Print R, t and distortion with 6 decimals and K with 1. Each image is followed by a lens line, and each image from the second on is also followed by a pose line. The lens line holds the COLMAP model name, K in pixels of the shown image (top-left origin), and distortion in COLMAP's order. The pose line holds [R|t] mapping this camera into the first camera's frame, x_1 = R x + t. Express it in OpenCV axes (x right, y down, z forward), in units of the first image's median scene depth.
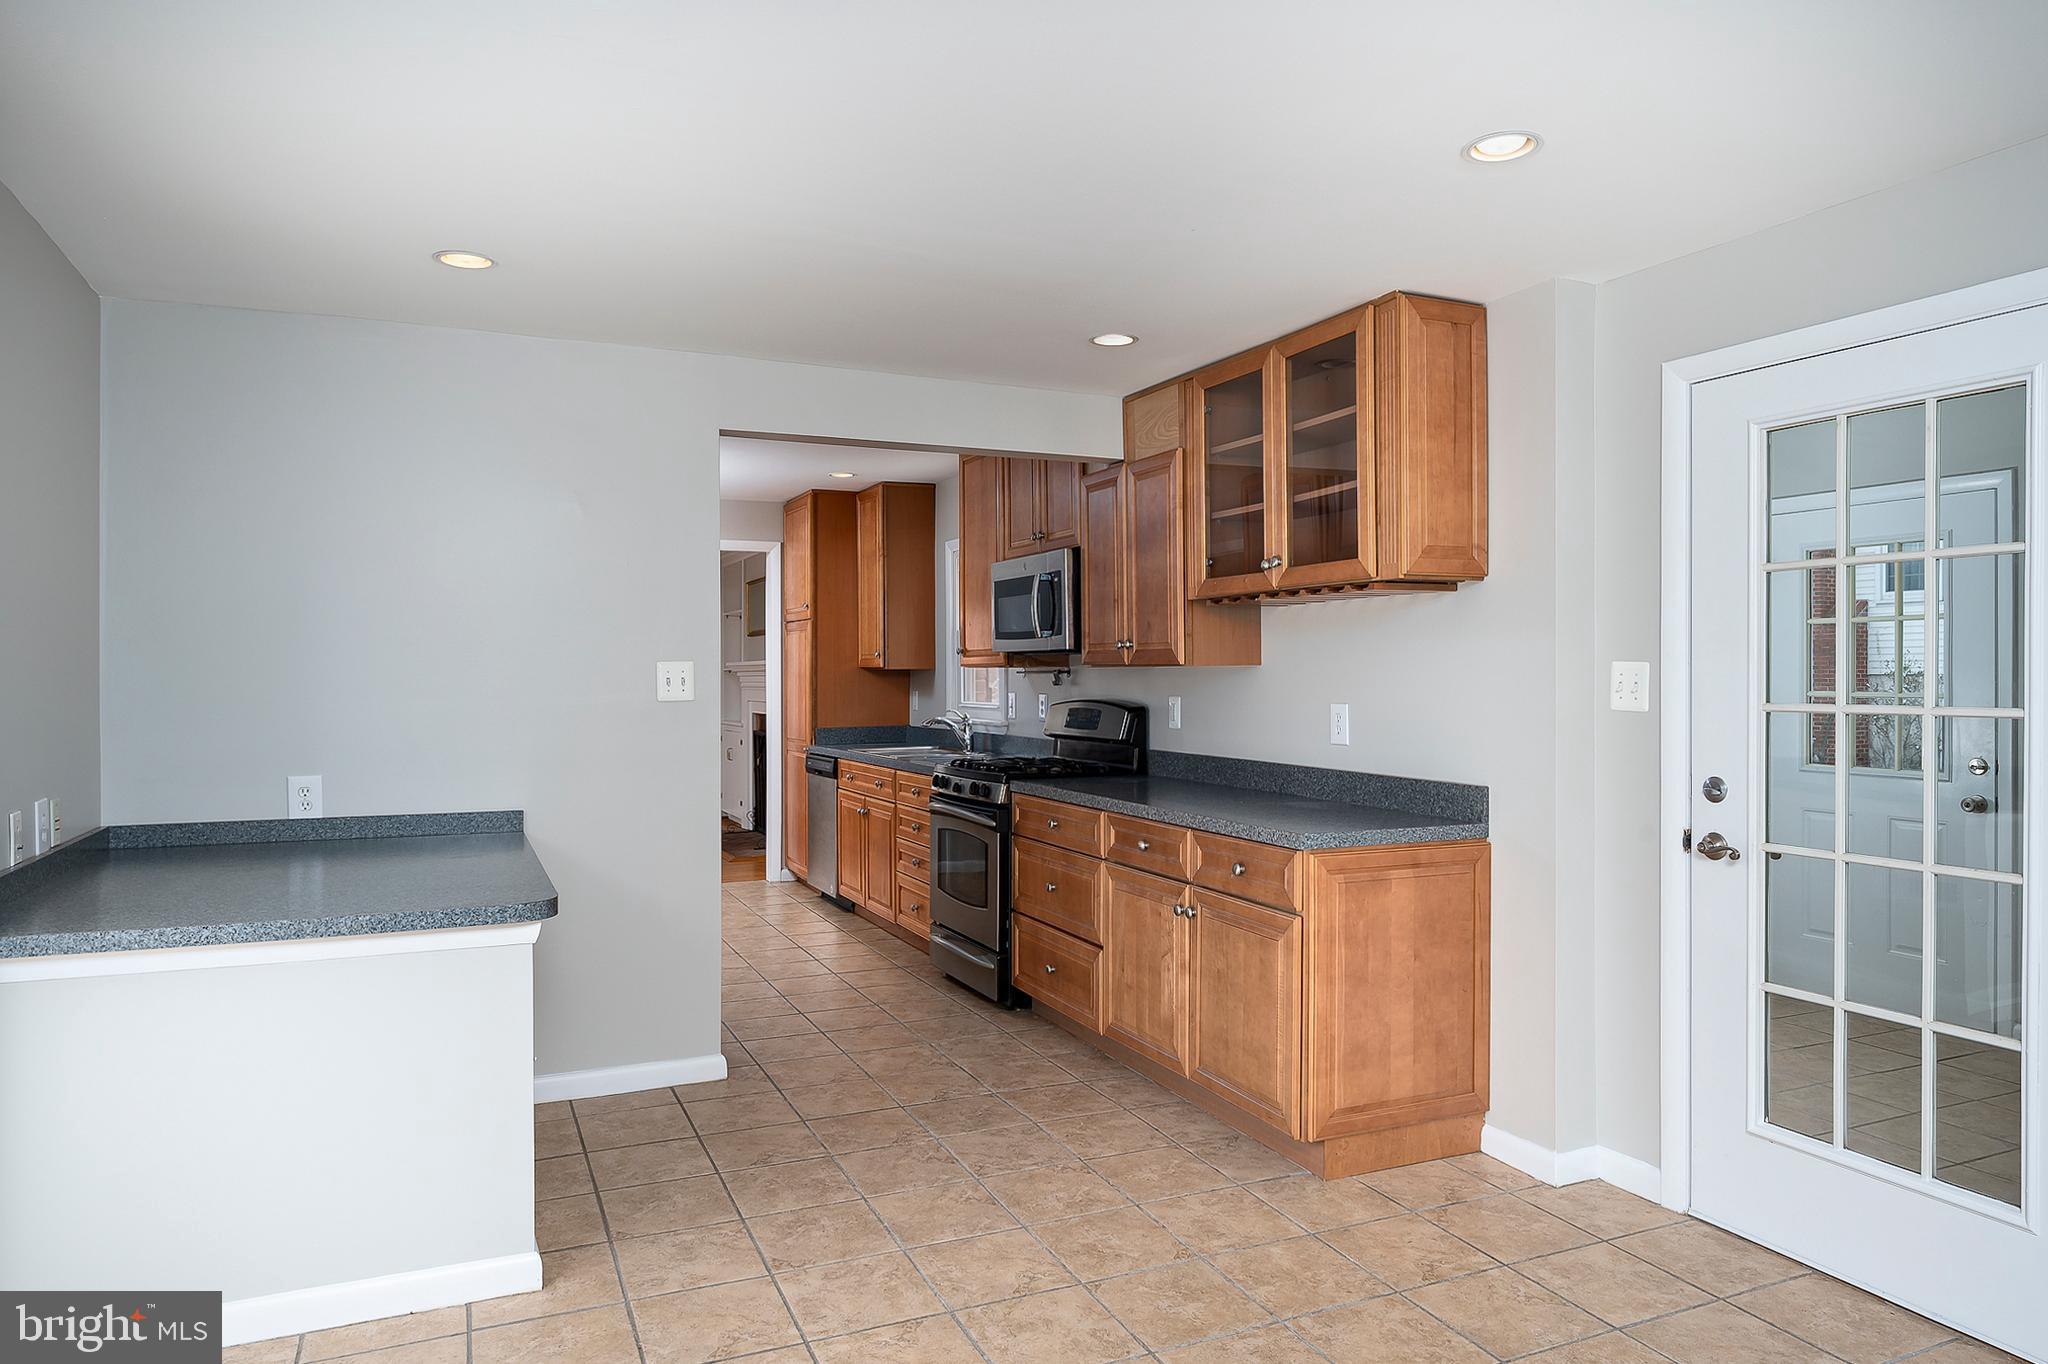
lens RADIAL K [[1281.9, 0, 1024.0], [0, 1281.9, 682.0], [0, 0, 1]] dist [-0.002063, -0.000154]
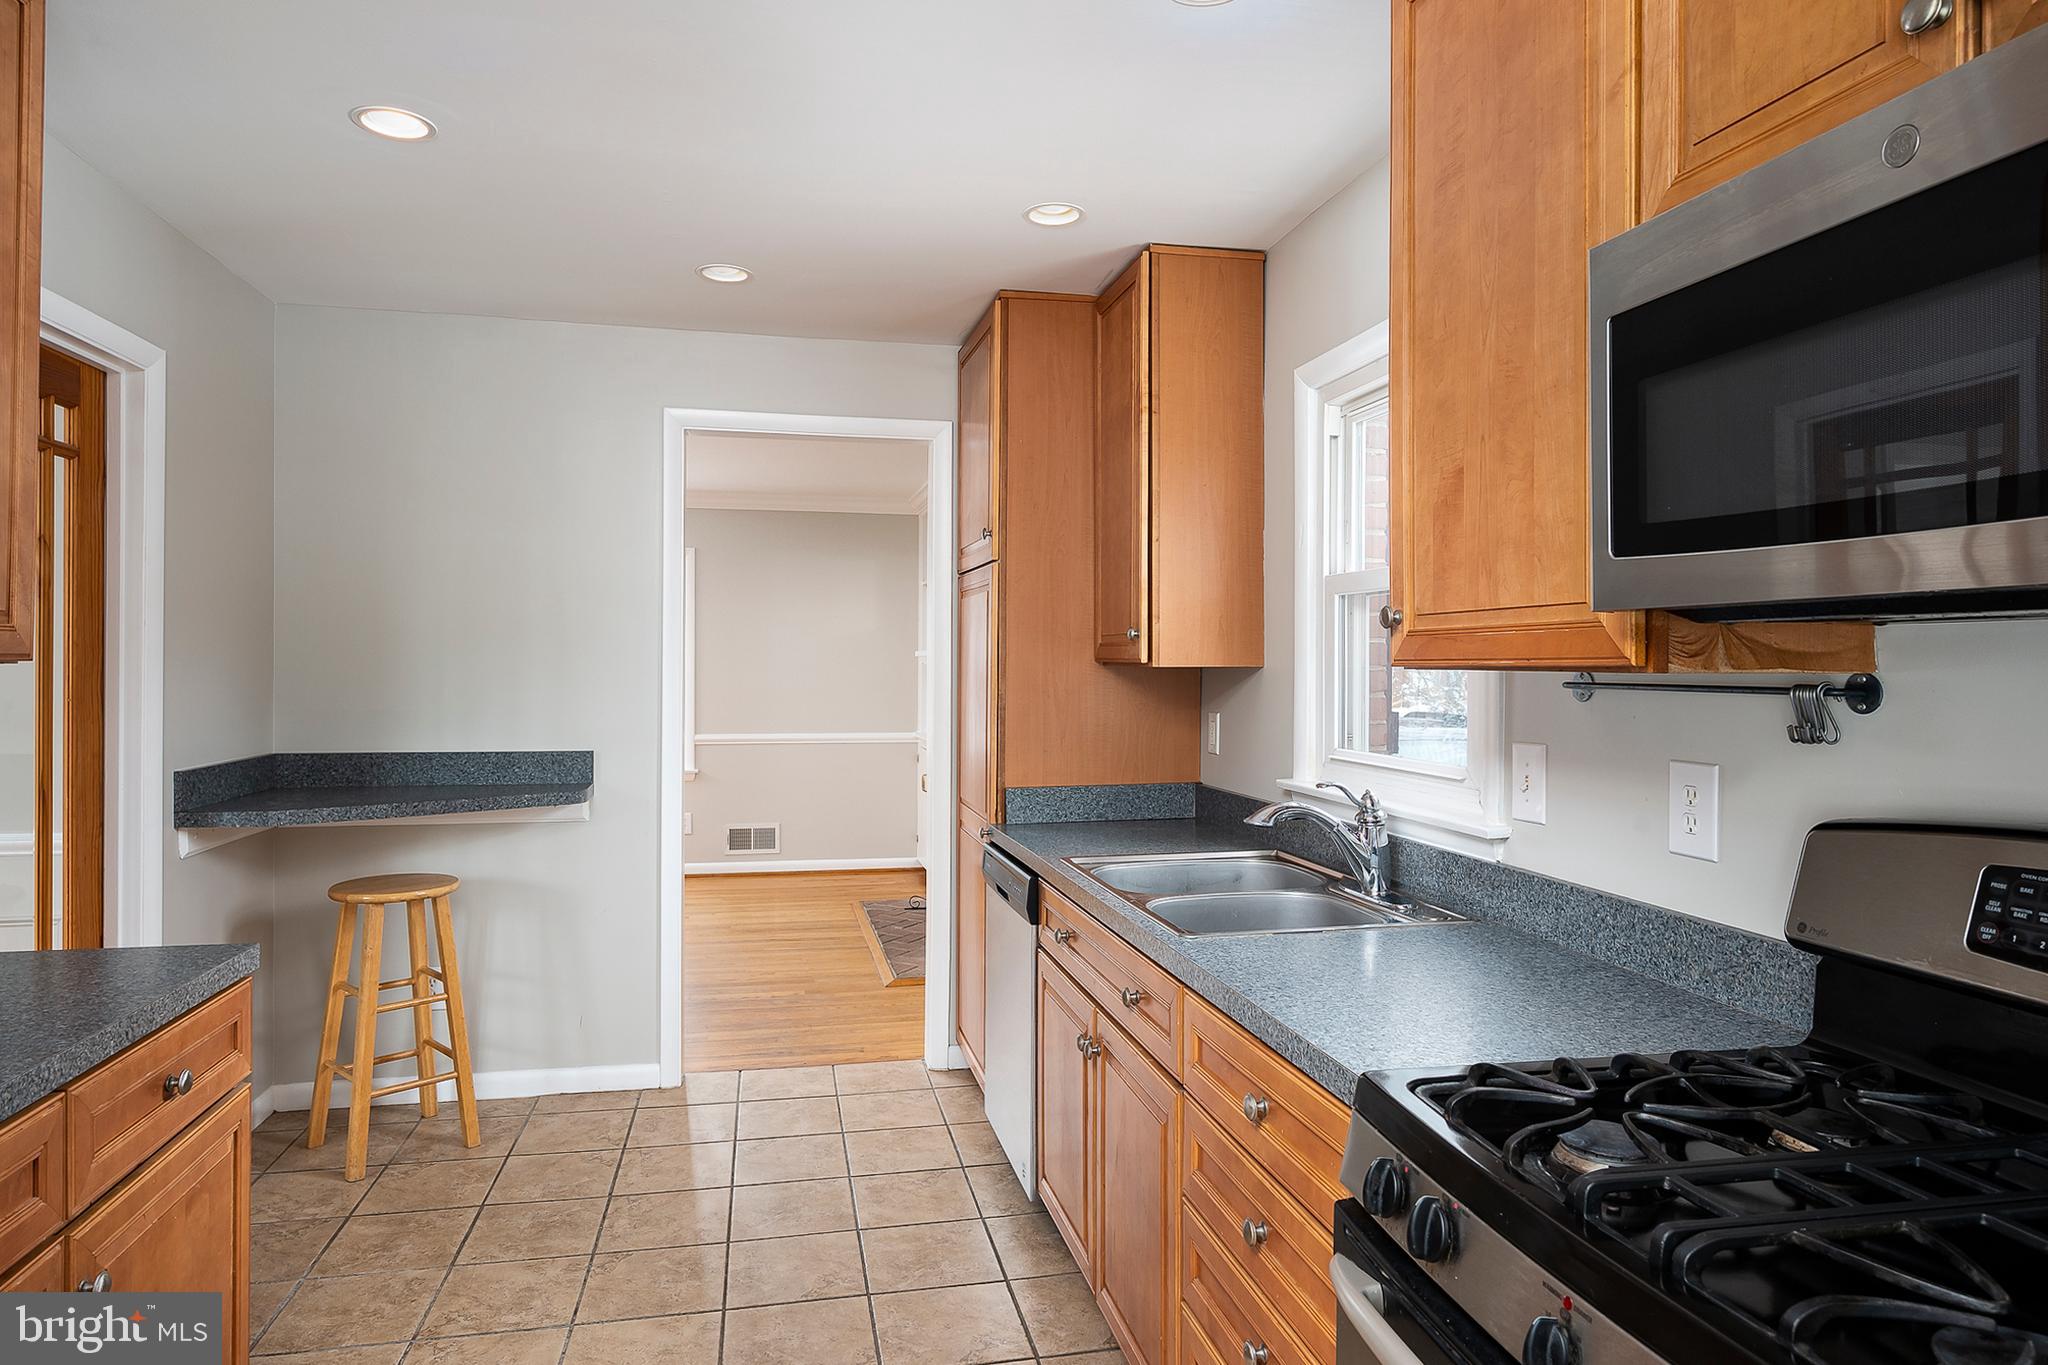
lens RADIAL K [[1175.6, 0, 1024.0], [0, 1175.6, 682.5], [0, 0, 1]] dist [-0.003600, -0.000822]
pose [[0.976949, 0.014228, -0.212998, -0.068474], [-0.012820, 0.999886, 0.007990, -0.008068], [0.213087, -0.005076, 0.977020, 0.622524]]
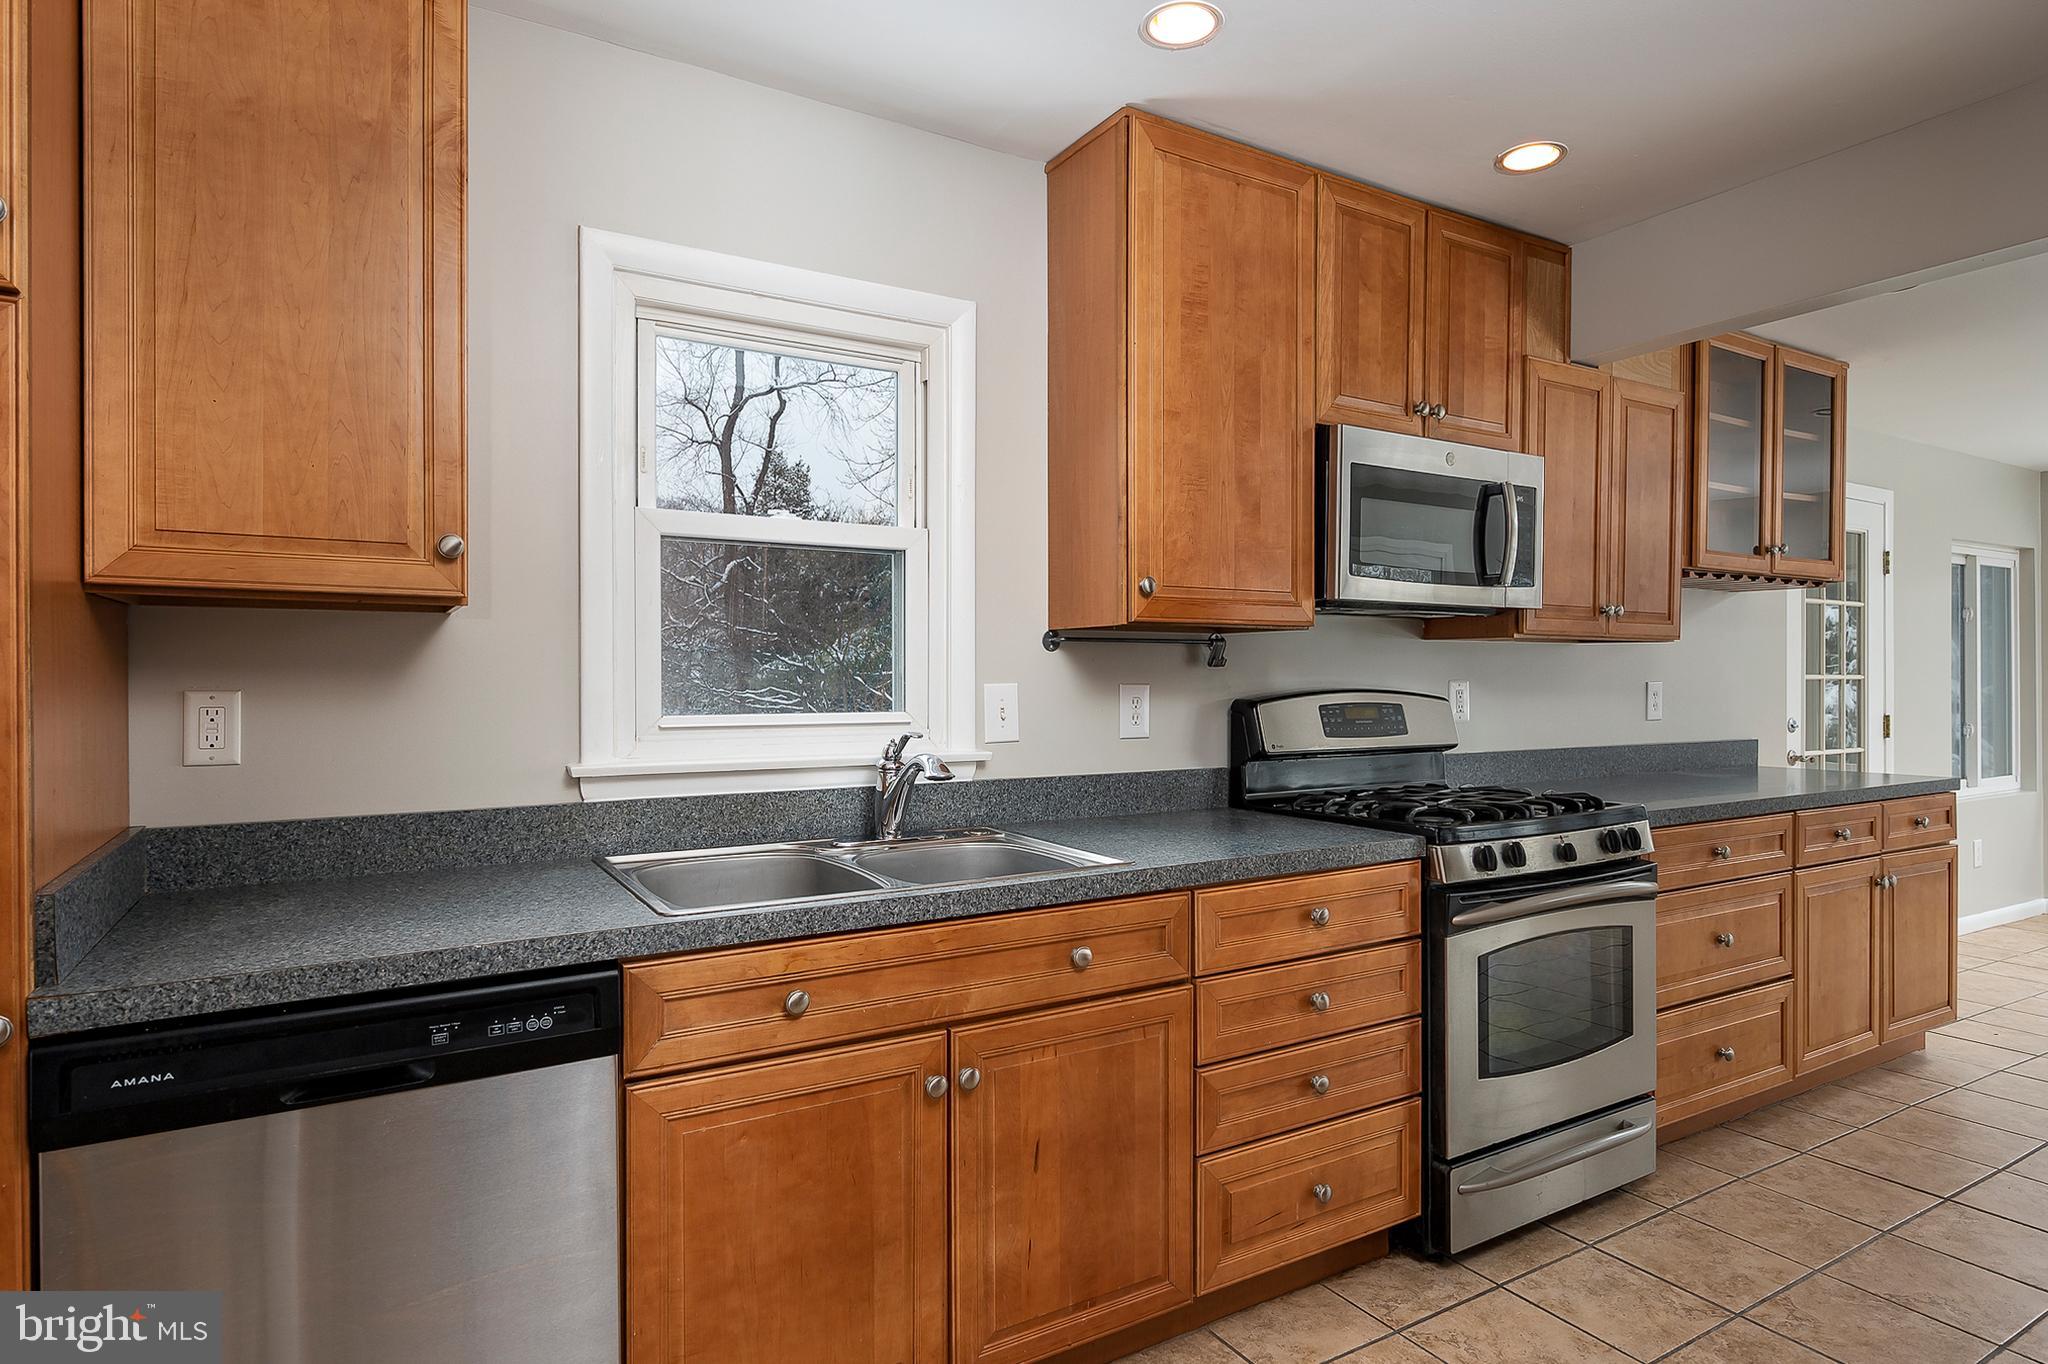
lens RADIAL K [[1117.4, 0, 1024.0], [0, 1117.4, 682.0], [0, 0, 1]] dist [-0.001219, -0.000451]
pose [[-0.102874, -0.005361, 0.994680, -0.373186], [0.005515, 0.999967, 0.005960, 0.005233], [-0.994679, 0.006099, -0.102841, 0.962651]]
